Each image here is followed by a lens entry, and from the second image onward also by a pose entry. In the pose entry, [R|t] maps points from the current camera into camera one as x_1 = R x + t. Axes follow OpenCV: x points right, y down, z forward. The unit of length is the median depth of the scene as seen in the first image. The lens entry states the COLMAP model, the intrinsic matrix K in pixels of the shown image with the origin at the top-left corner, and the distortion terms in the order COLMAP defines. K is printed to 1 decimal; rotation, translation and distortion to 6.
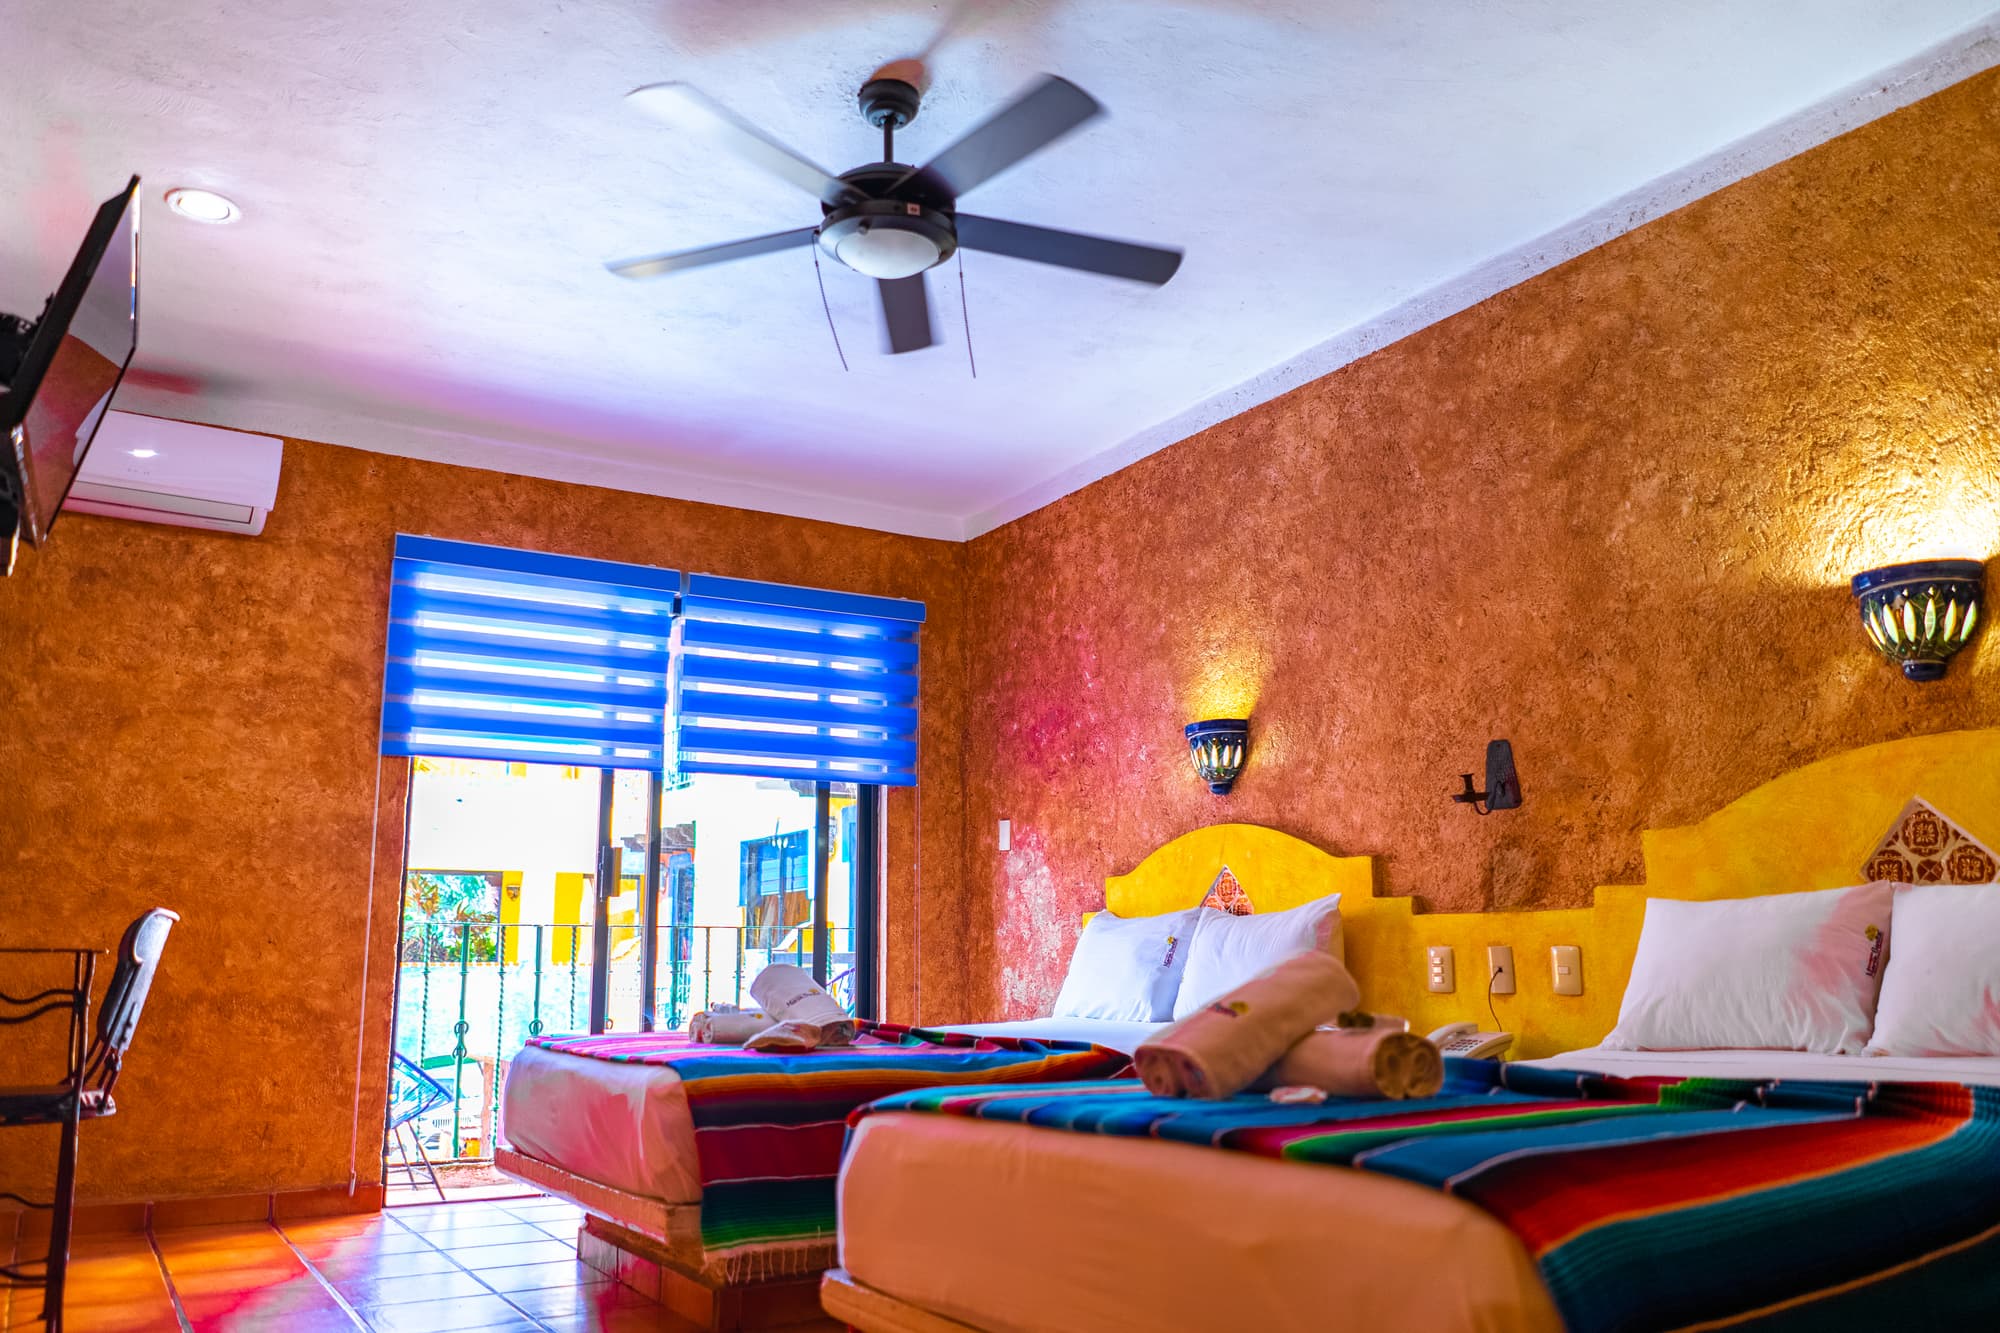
lens RADIAL K [[1545.1, 0, 999.6], [0, 1545.1, 670.0], [0, 0, 1]] dist [-0.011313, -0.016473]
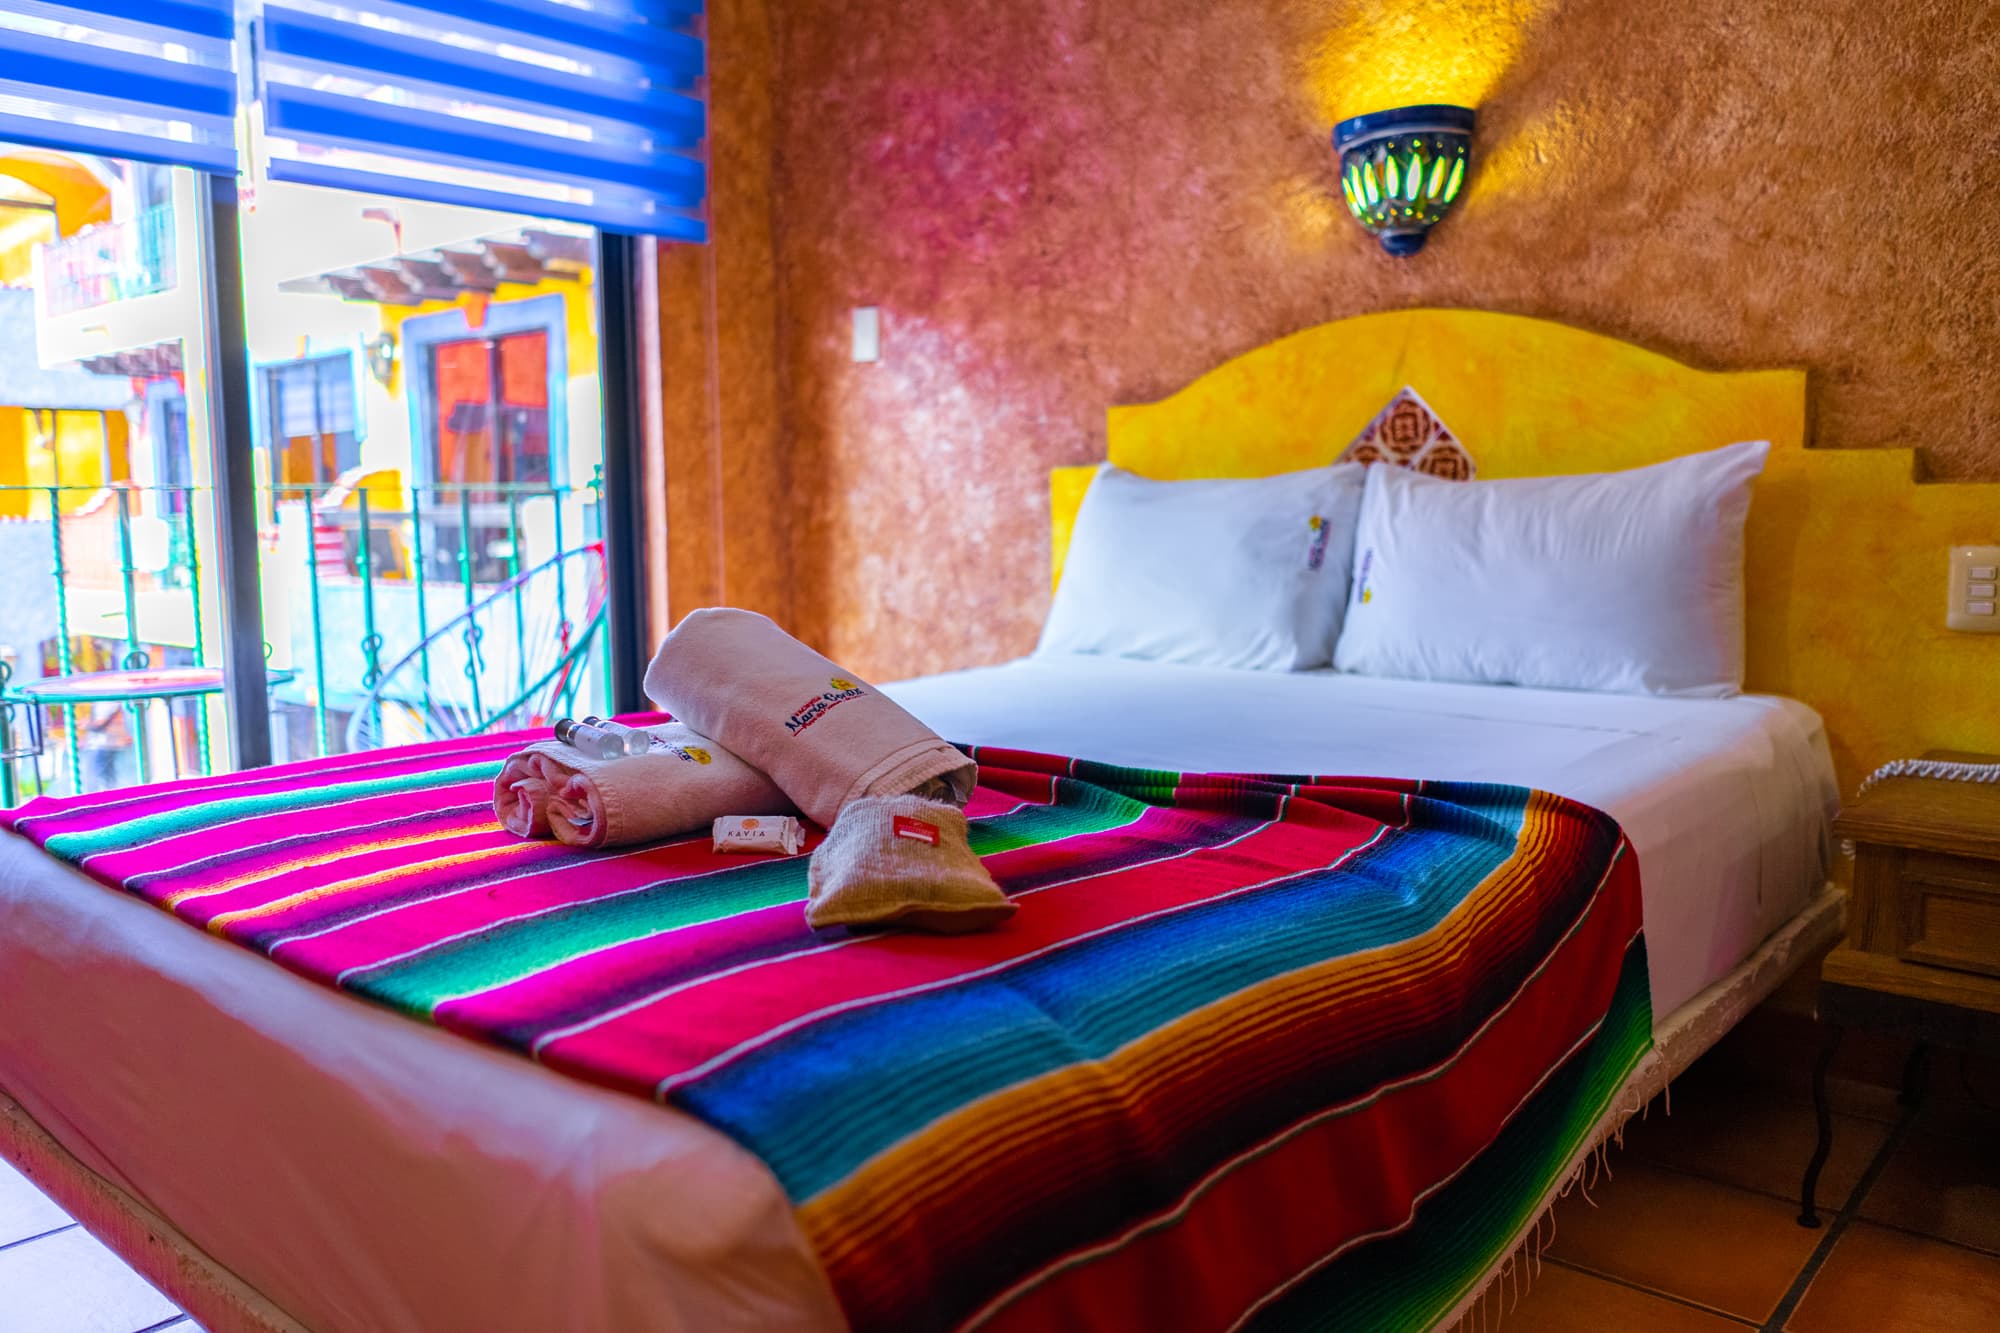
lens RADIAL K [[1545.1, 0, 998.3], [0, 1545.1, 663.2], [0, 0, 1]] dist [-0.011313, -0.016473]
pose [[0.954406, -0.034056, 0.296562, -0.136476], [-0.052076, 0.959242, 0.277746, 0.065638], [-0.293934, -0.280527, 0.913733, 0.443624]]
